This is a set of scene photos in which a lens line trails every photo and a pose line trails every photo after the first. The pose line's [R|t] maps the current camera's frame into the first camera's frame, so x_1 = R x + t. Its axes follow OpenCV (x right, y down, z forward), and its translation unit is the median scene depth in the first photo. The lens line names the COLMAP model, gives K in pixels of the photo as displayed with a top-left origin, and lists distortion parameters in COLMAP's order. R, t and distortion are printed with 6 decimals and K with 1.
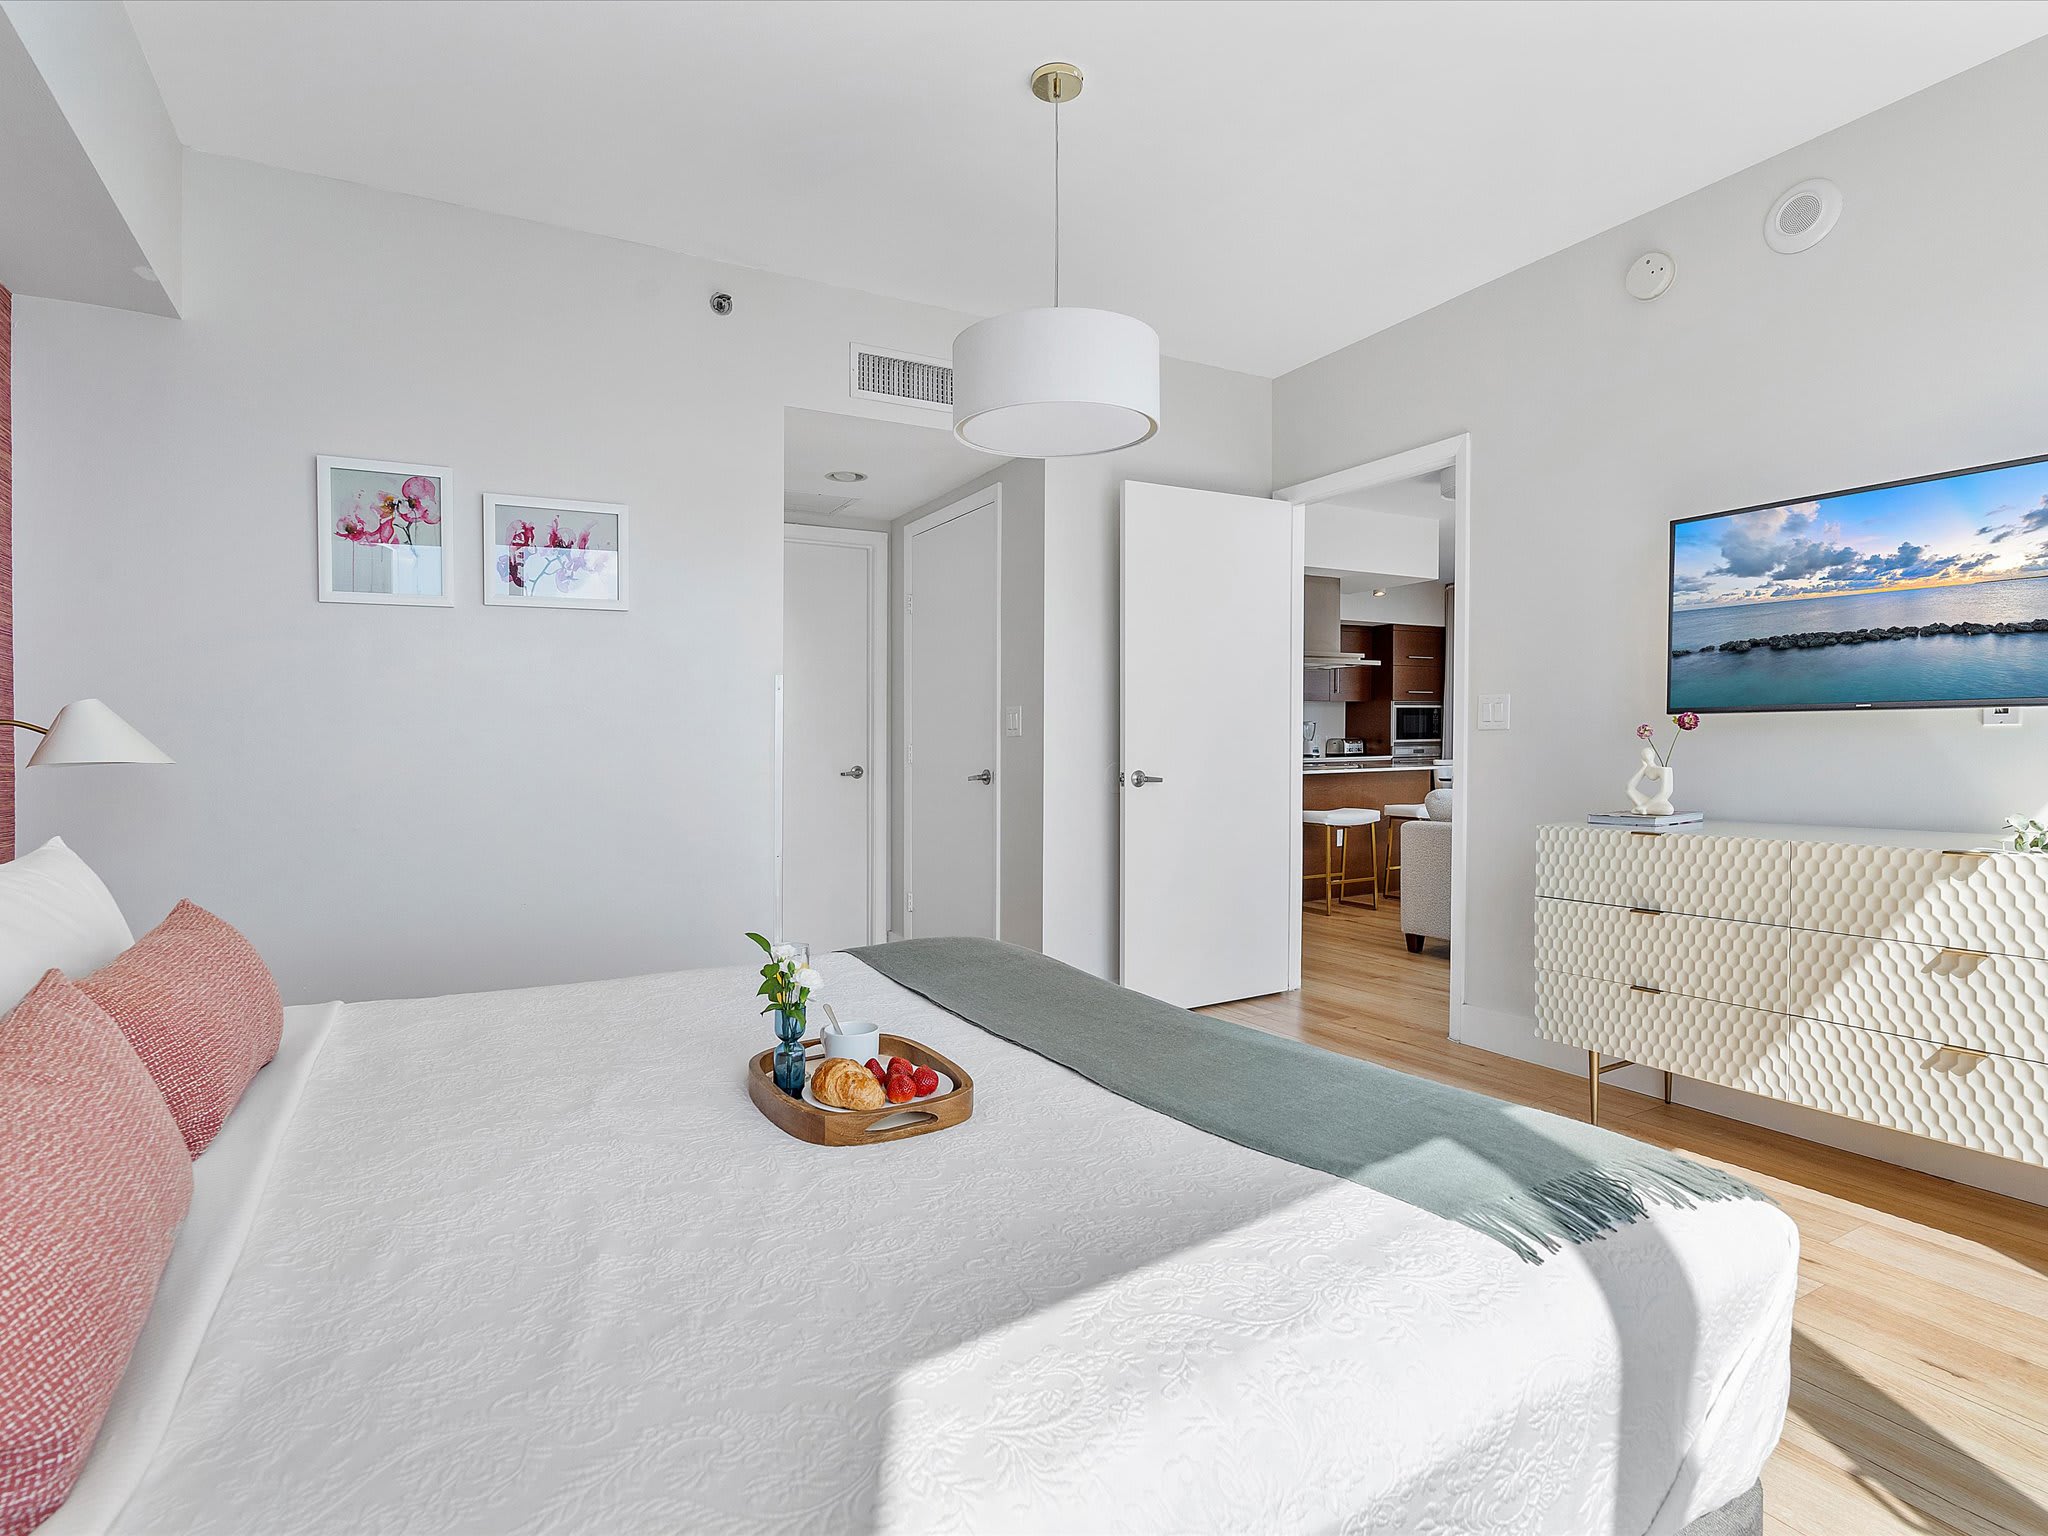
lens RADIAL K [[1130.1, 0, 1038.9], [0, 1130.1, 773.8], [0, 0, 1]] dist [-0.002145, -0.000034]
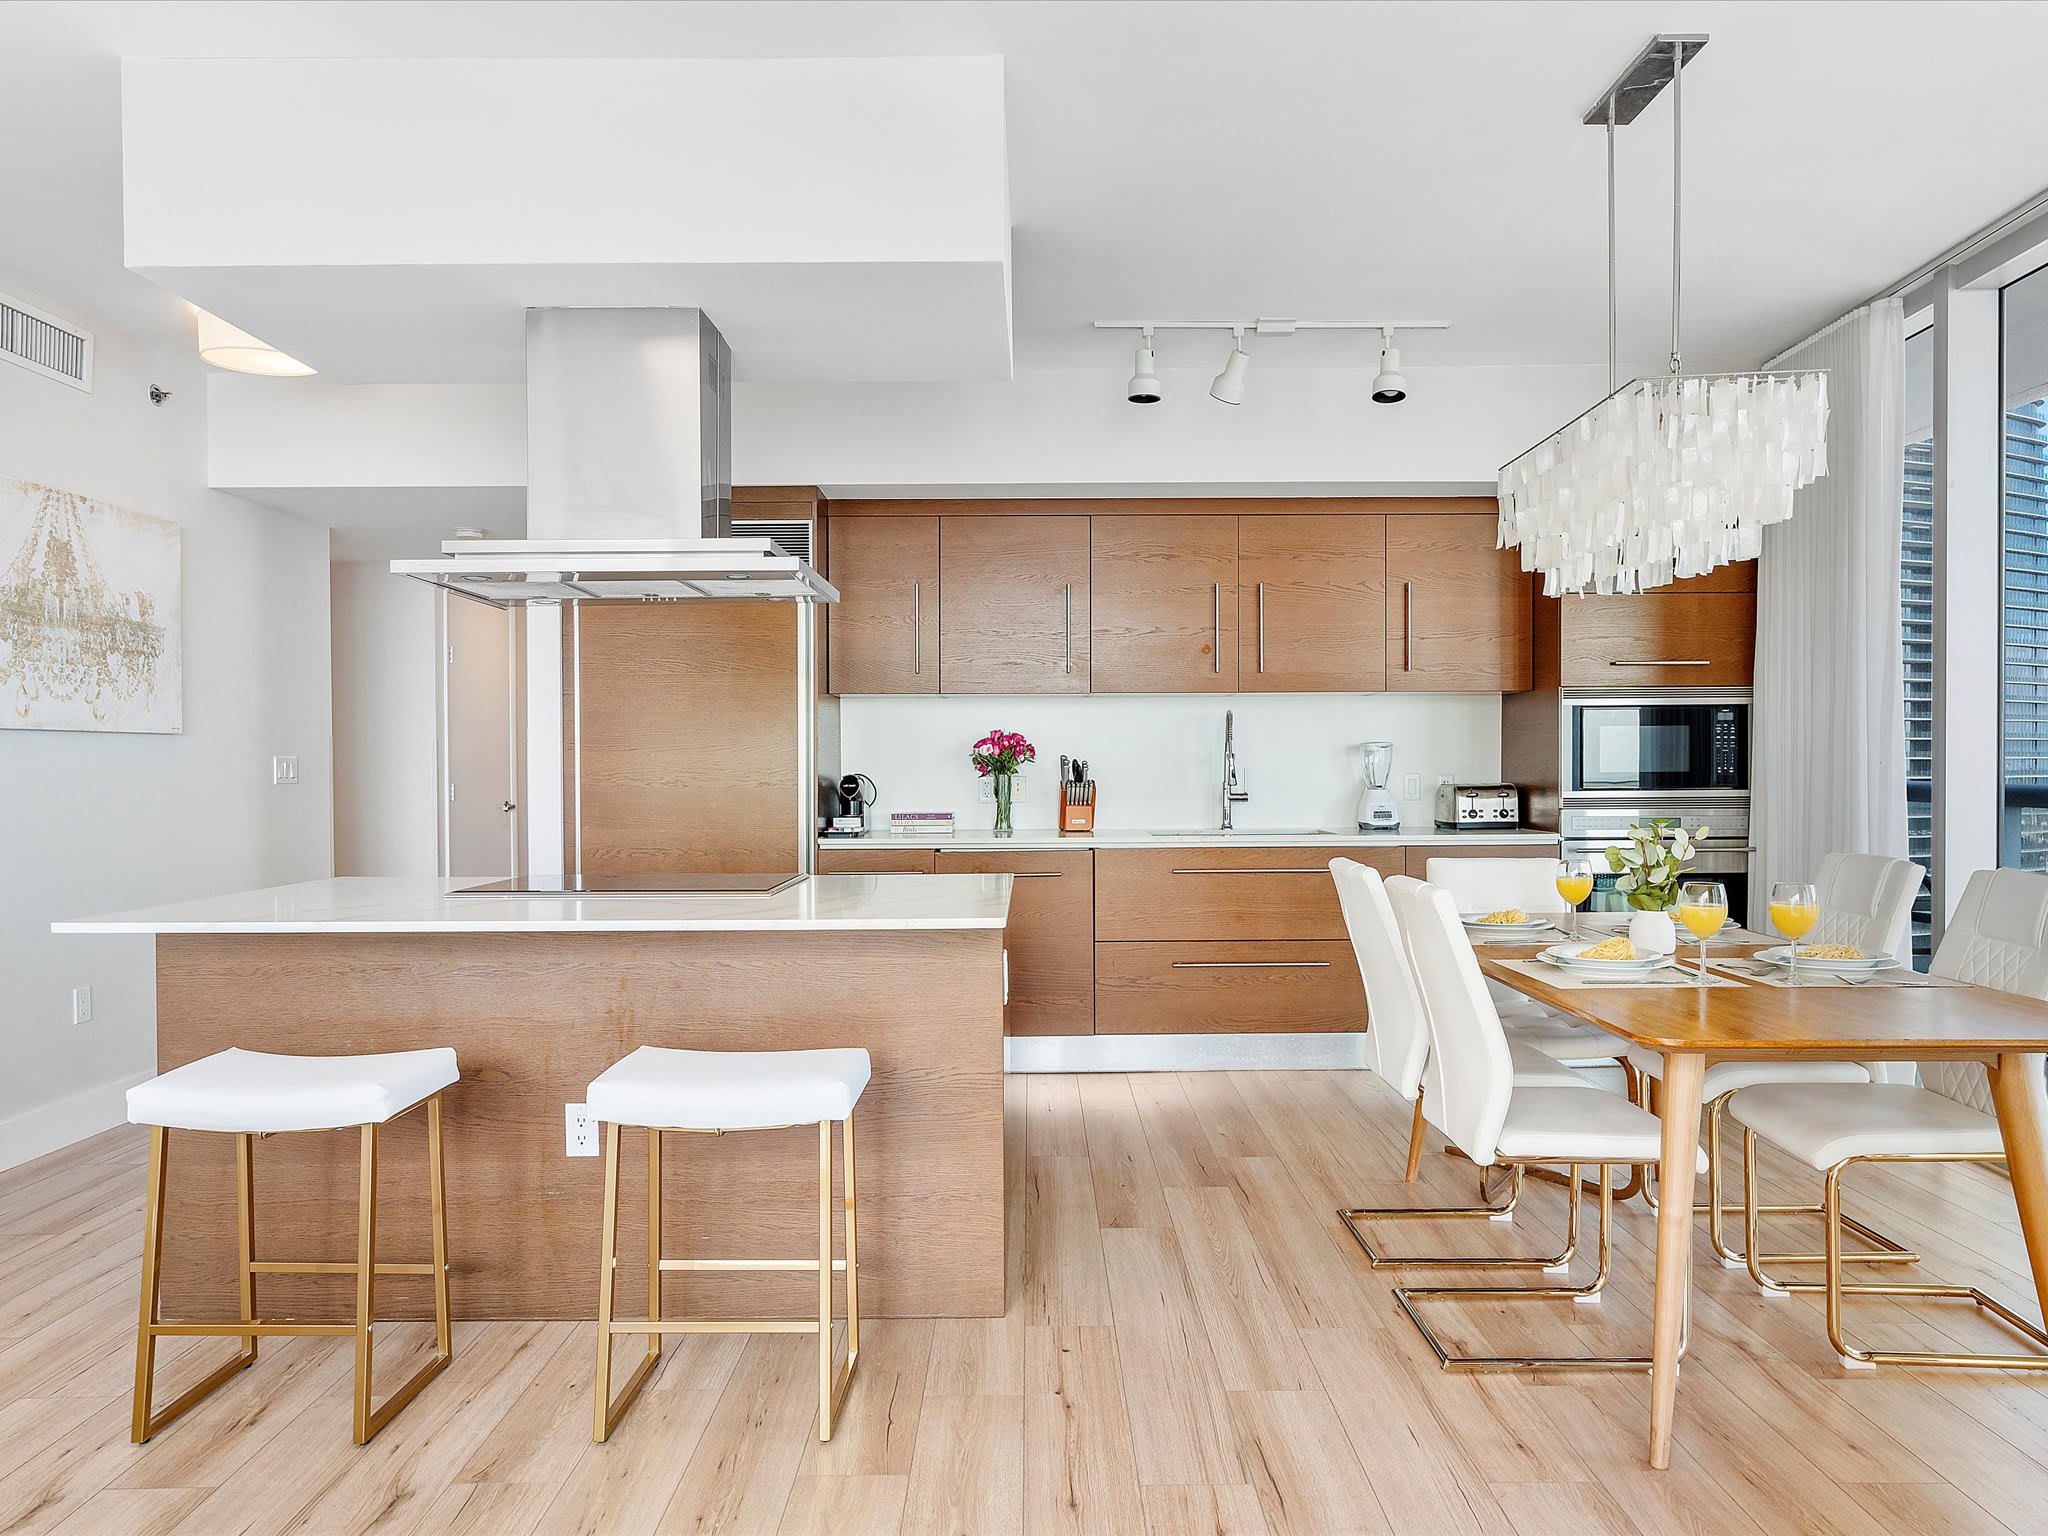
lens RADIAL K [[1325.9, 0, 1028.1], [0, 1325.9, 783.4], [0, 0, 1]] dist [-0.000984, 0.000352]
pose [[0.864241, 0.010003, -0.502979, 0.217311], [-0.016315, 0.999834, -0.008148, -0.014913], [0.502813, 0.015247, 0.864260, 0.298575]]
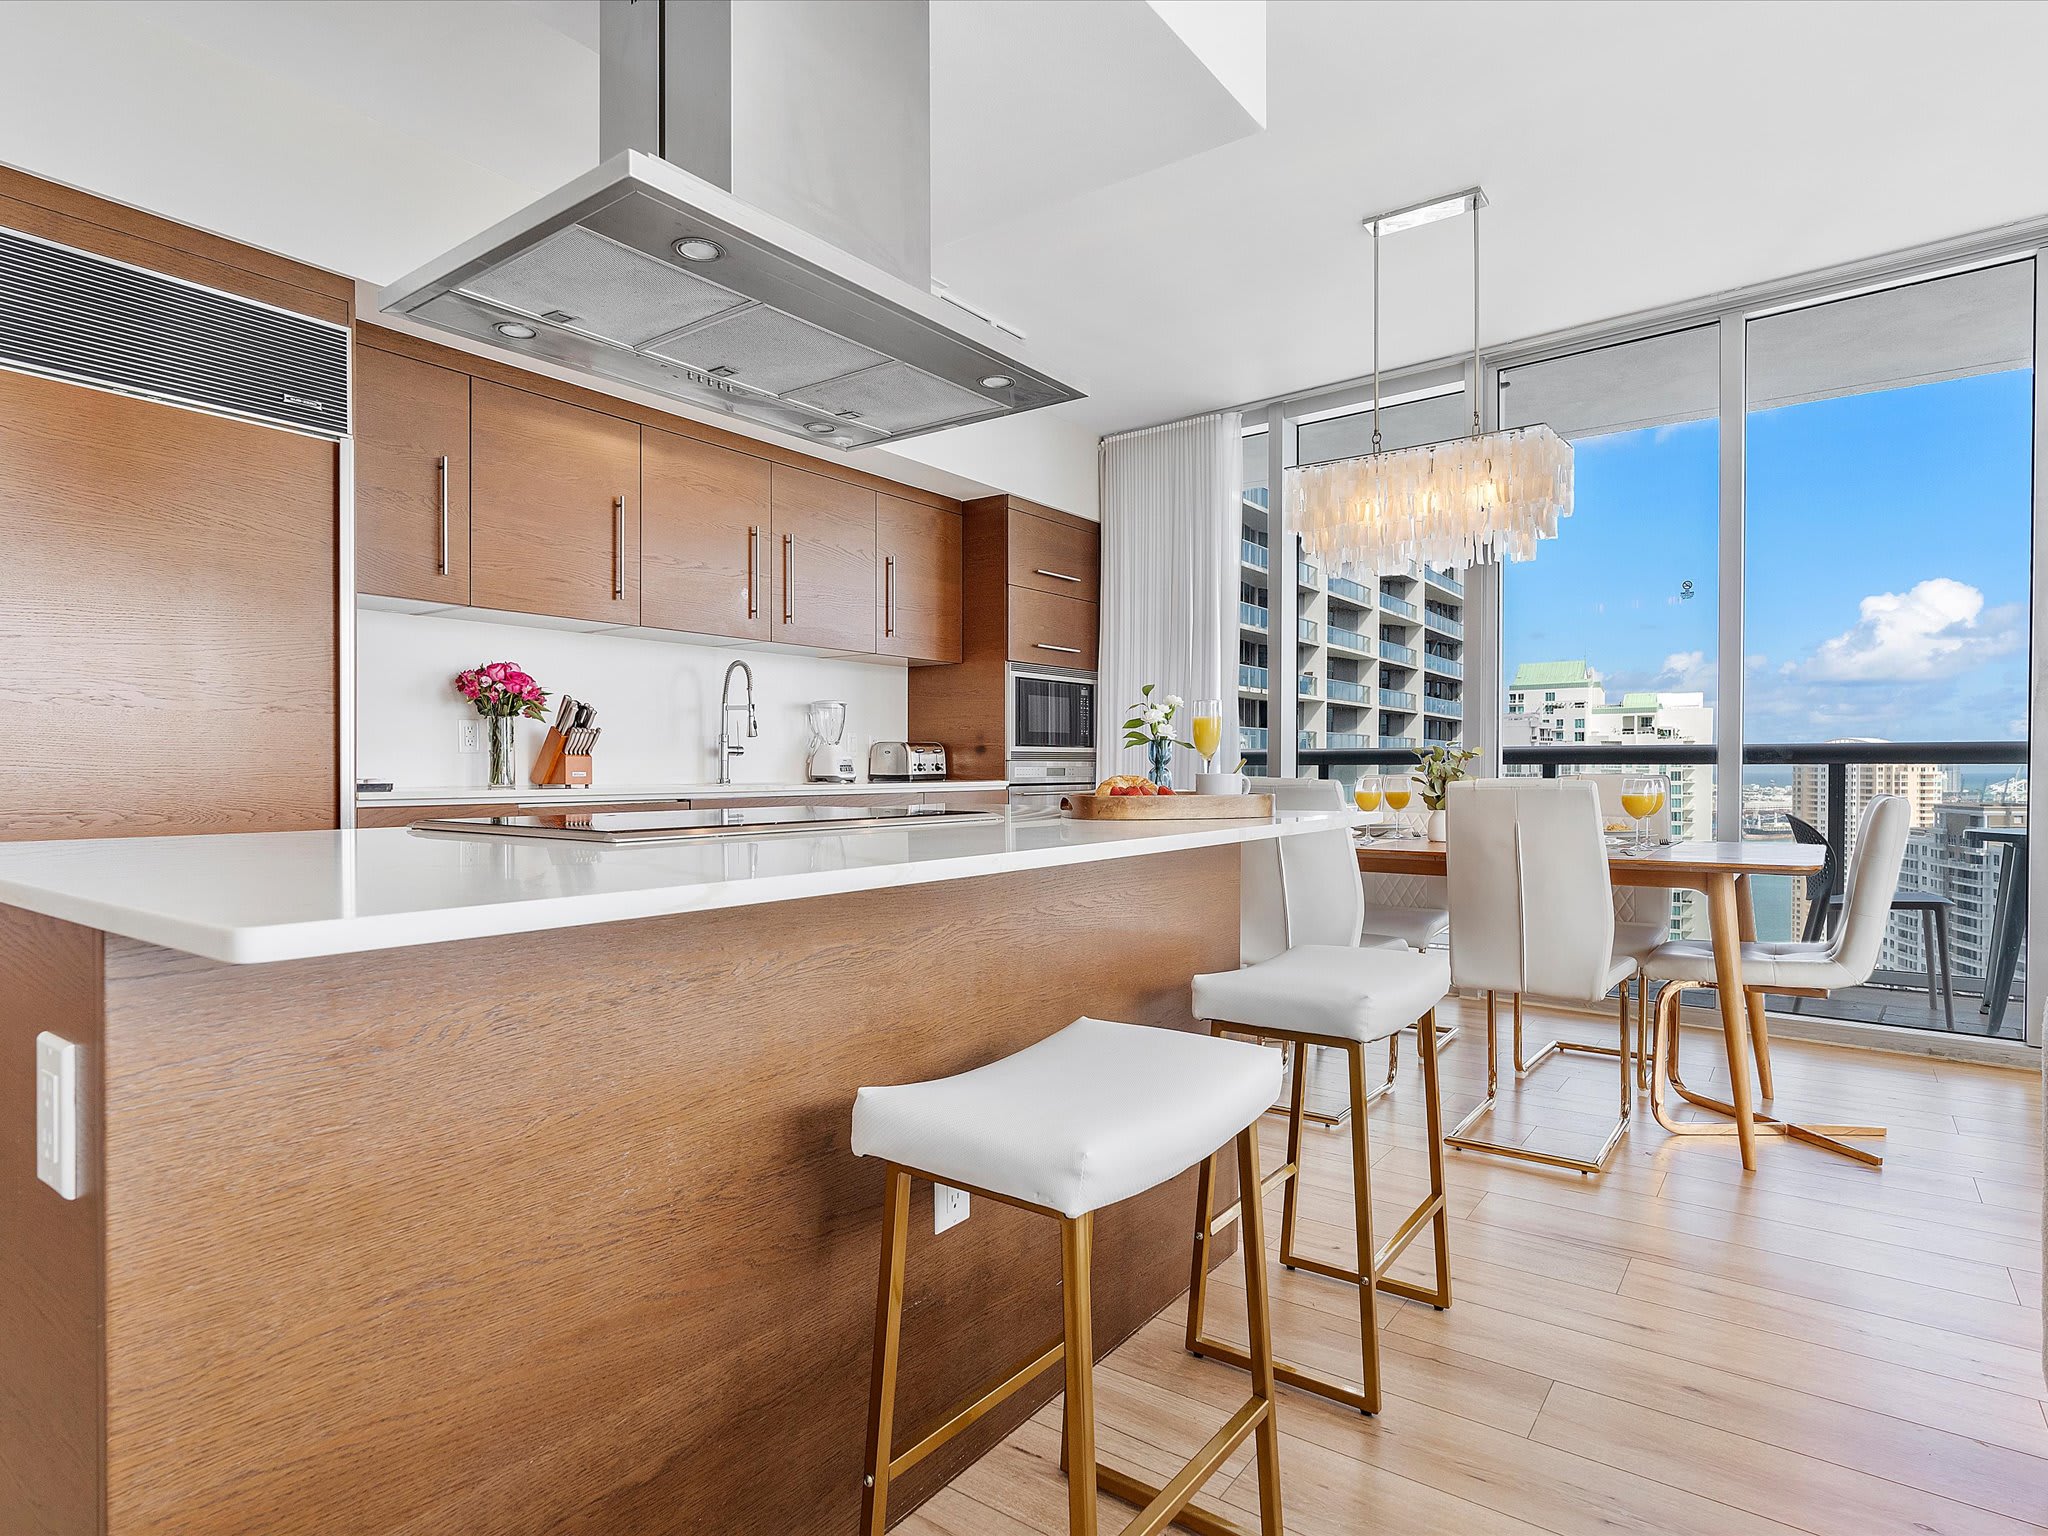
lens RADIAL K [[1130.1, 0, 1038.9], [0, 1130.1, 773.8], [0, 0, 1]] dist [-0.002145, -0.000034]
pose [[0.915906, 0.005563, 0.401354, 0.078636], [0.004196, 0.999717, -0.023432, -0.004444], [-0.401370, 0.023146, 0.915623, 0.324347]]
